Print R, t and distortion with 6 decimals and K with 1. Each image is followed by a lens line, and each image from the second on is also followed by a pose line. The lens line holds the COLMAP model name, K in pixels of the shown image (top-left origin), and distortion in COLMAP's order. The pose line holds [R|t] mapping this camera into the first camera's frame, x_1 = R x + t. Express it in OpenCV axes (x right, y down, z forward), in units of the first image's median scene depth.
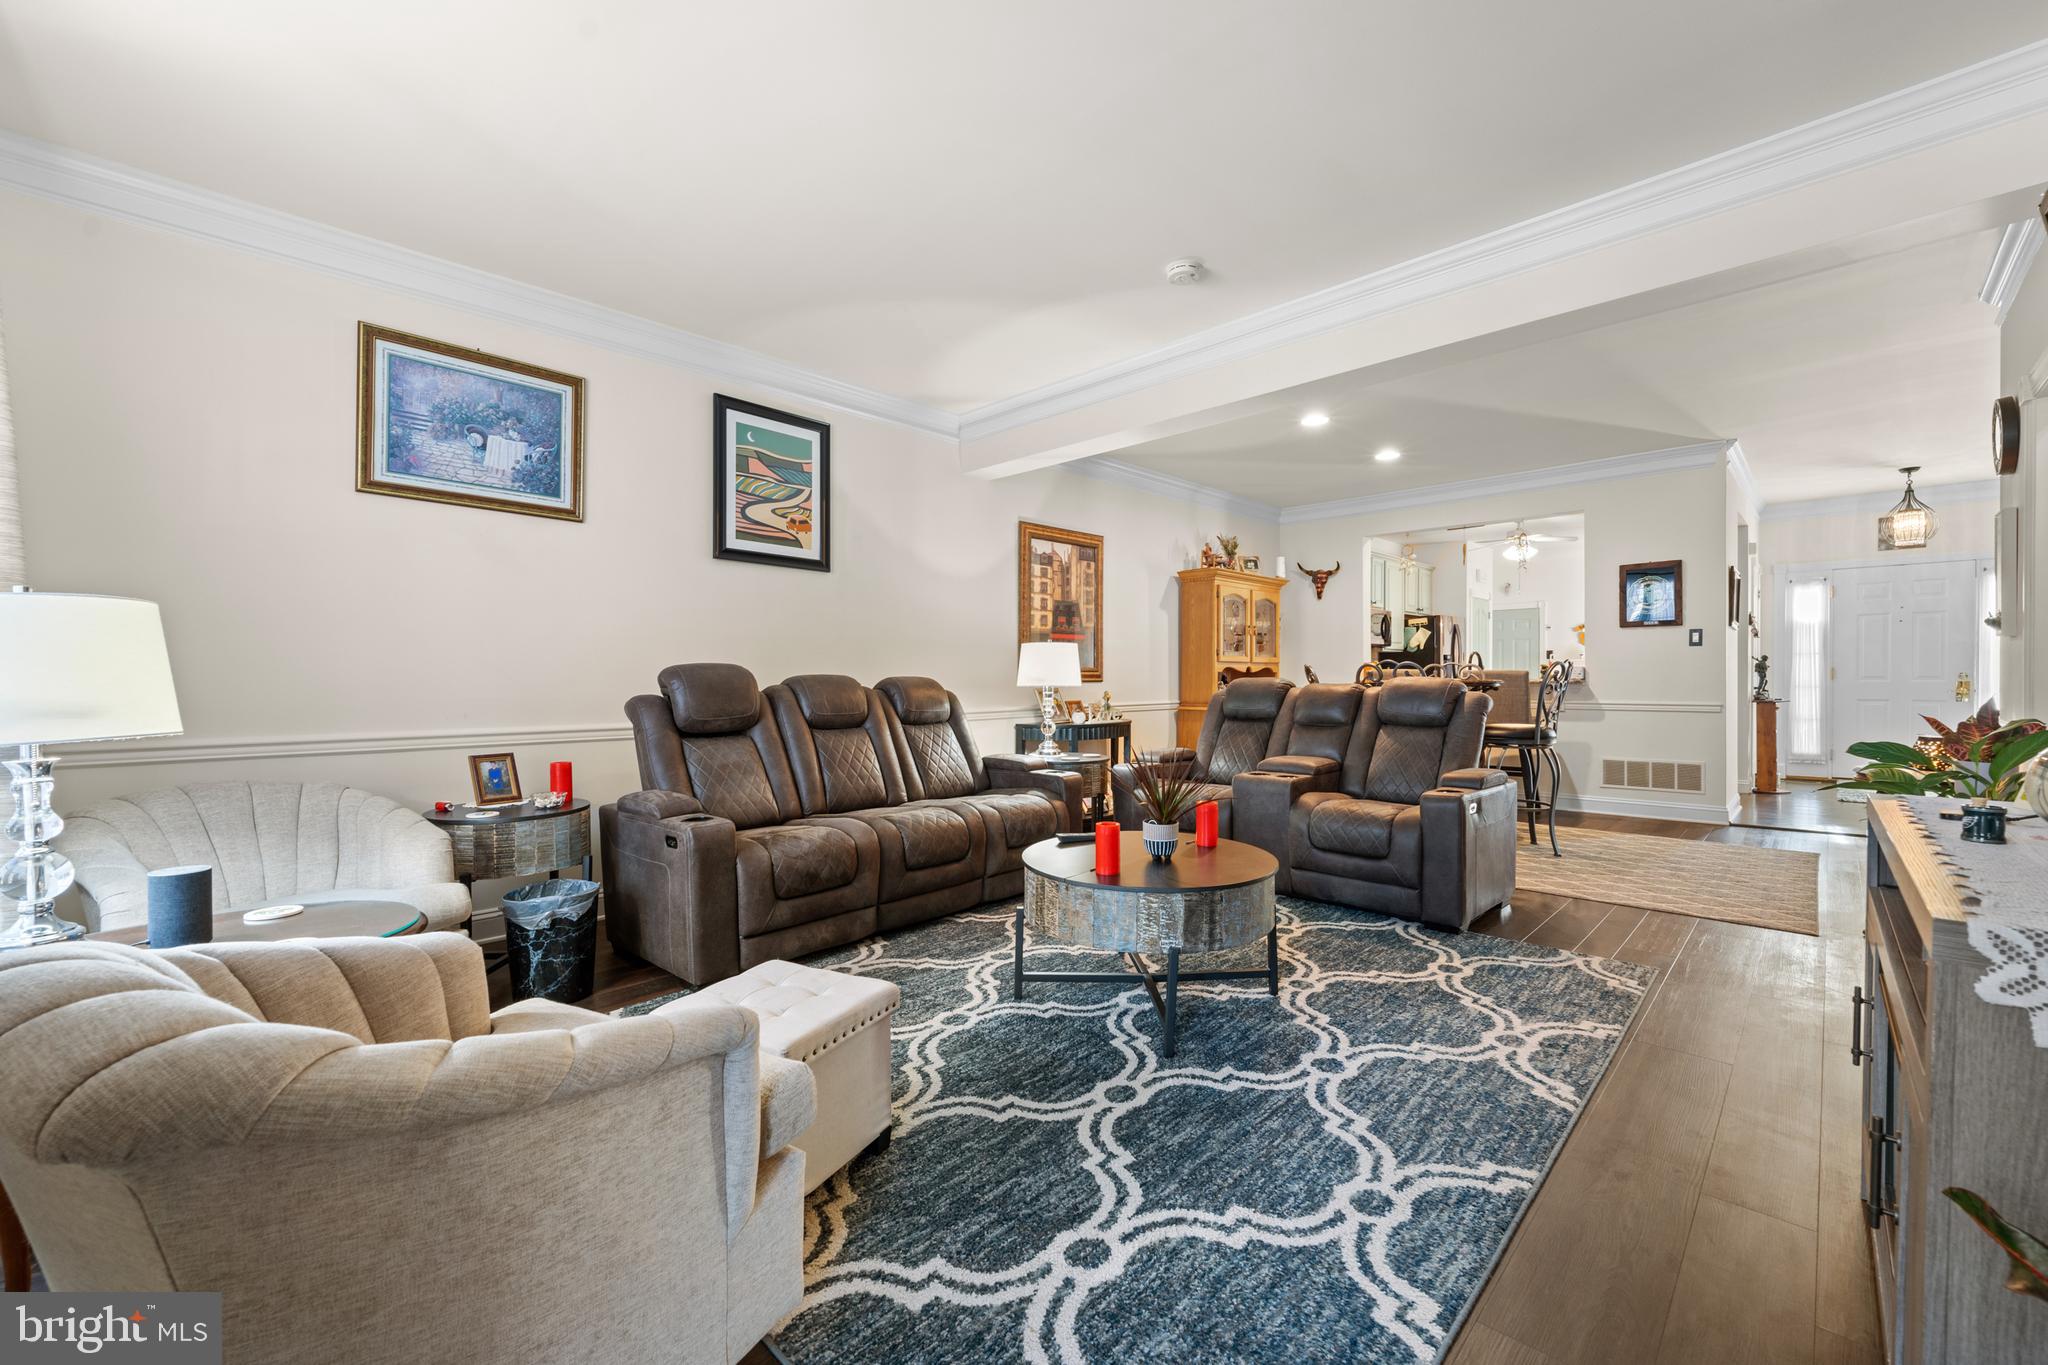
lens RADIAL K [[847.2, 0, 1009.7], [0, 847.2, 678.8], [0, 0, 1]] dist [-0.000190, -0.000109]
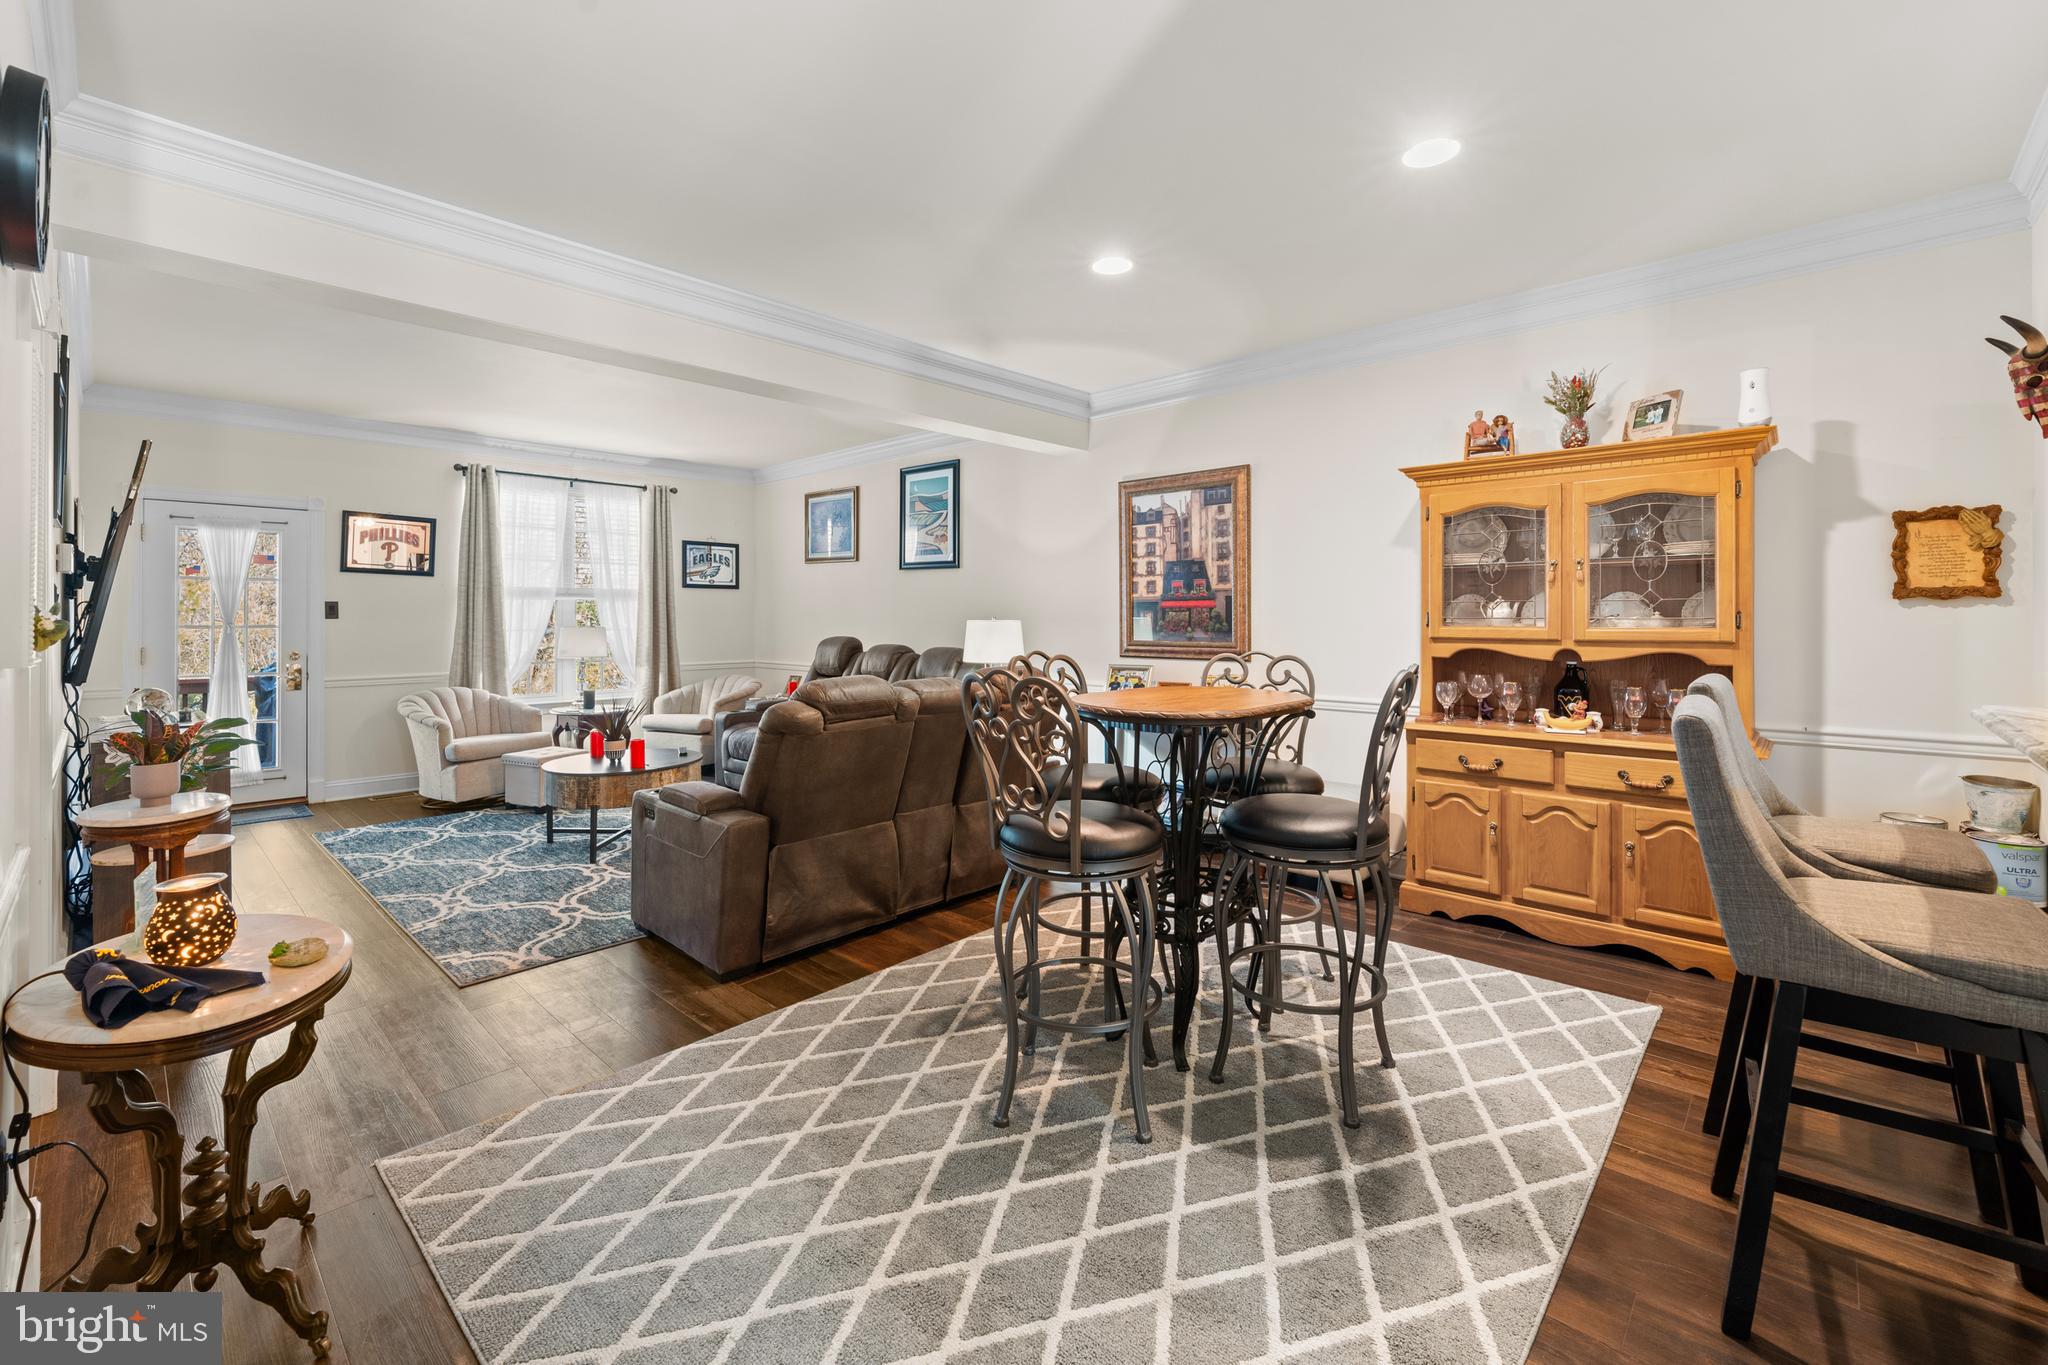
lens RADIAL K [[847.2, 0, 1018.8], [0, 847.2, 618.0], [0, 0, 1]] dist [-0.000190, -0.000109]
pose [[0.020702, 0.009148, -0.999744, 0.839787], [0.005814, 0.999940, 0.009271, -0.041934], [0.999769, -0.006004, 0.020647, 0.778824]]
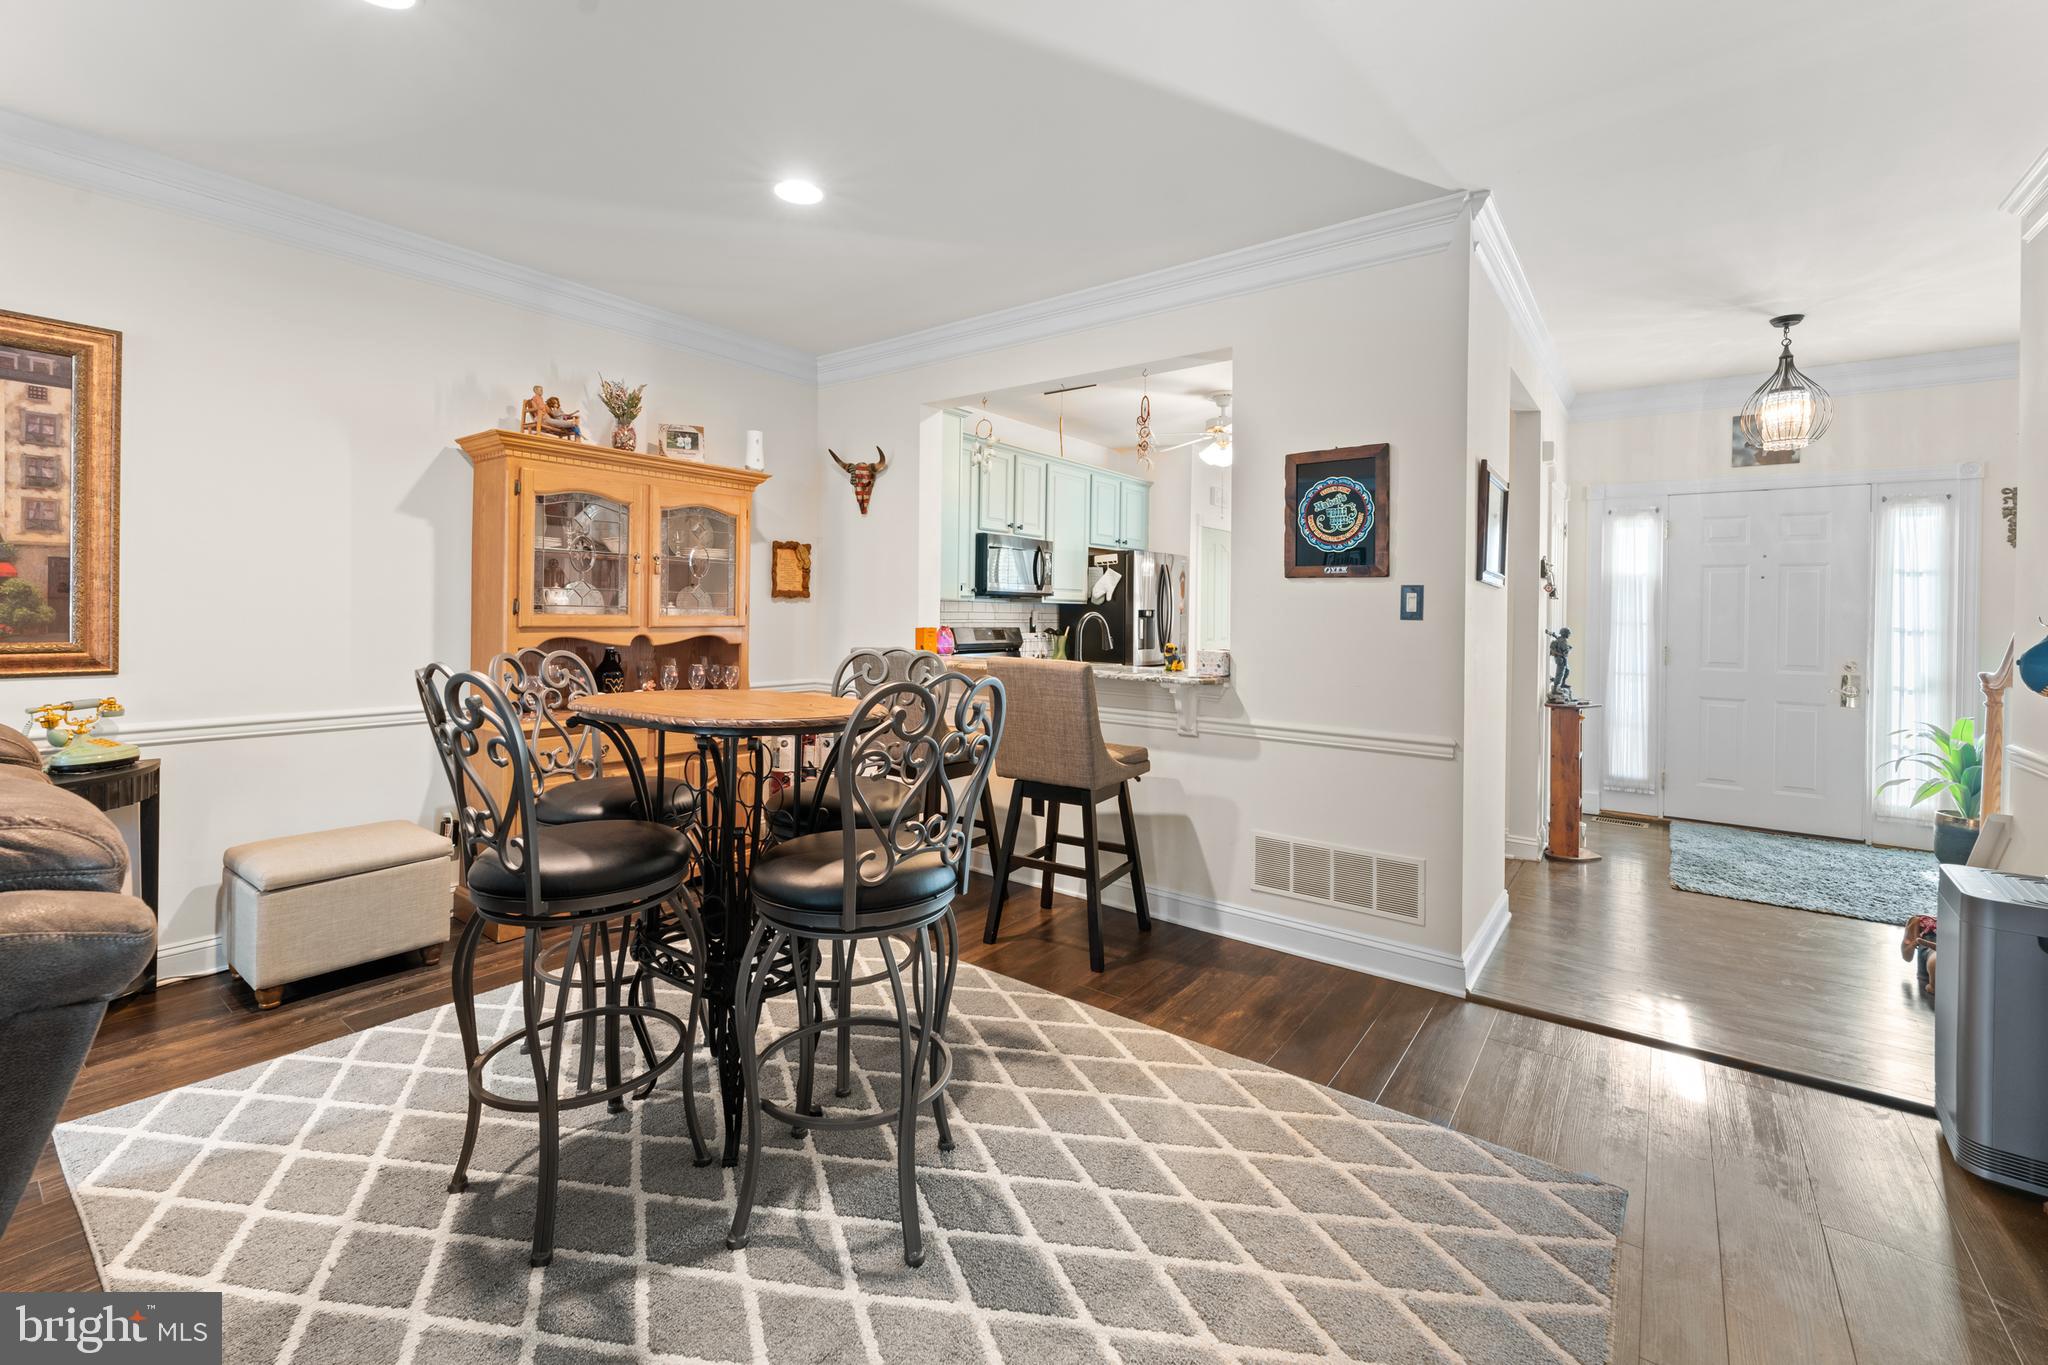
lens RADIAL K [[847.2, 0, 1029.5], [0, 847.2, 603.5], [0, 0, 1]] dist [-0.000190, -0.000109]
pose [[0.992074, 0.021461, 0.123809, 0.501699], [-0.020371, 0.999742, -0.010058, -0.036582], [-0.123992, 0.007456, 0.992255, 0.513543]]
